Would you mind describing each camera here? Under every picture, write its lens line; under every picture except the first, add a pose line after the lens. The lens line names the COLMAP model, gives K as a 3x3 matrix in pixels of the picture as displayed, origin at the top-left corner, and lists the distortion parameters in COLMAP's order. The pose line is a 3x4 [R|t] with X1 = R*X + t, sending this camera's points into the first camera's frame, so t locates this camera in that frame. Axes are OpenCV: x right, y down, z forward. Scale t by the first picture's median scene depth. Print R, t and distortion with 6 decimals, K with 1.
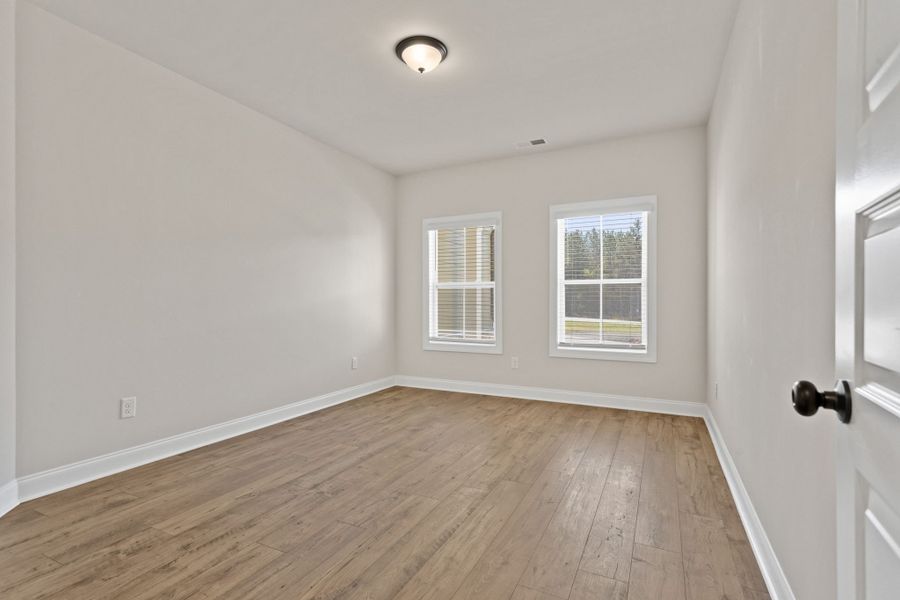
lens RADIAL K [[424.6, 0, 432.7], [0, 424.6, 301.6], [0, 0, 1]] dist [0.000954, 0.000195]
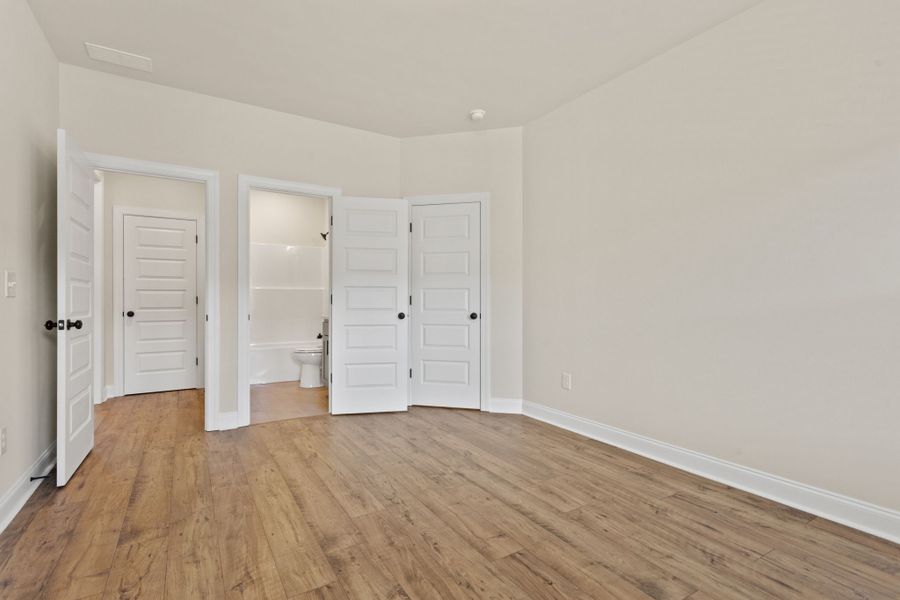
lens RADIAL K [[424.6, 0, 432.7], [0, 424.6, 301.6], [0, 0, 1]] dist [0.000954, 0.000195]
pose [[-0.518024, 0.002193, -0.855363, 0.636733], [0.000084, 0.999997, 0.002513, 0.014829], [0.855366, 0.001230, -0.518022, 1.479873]]
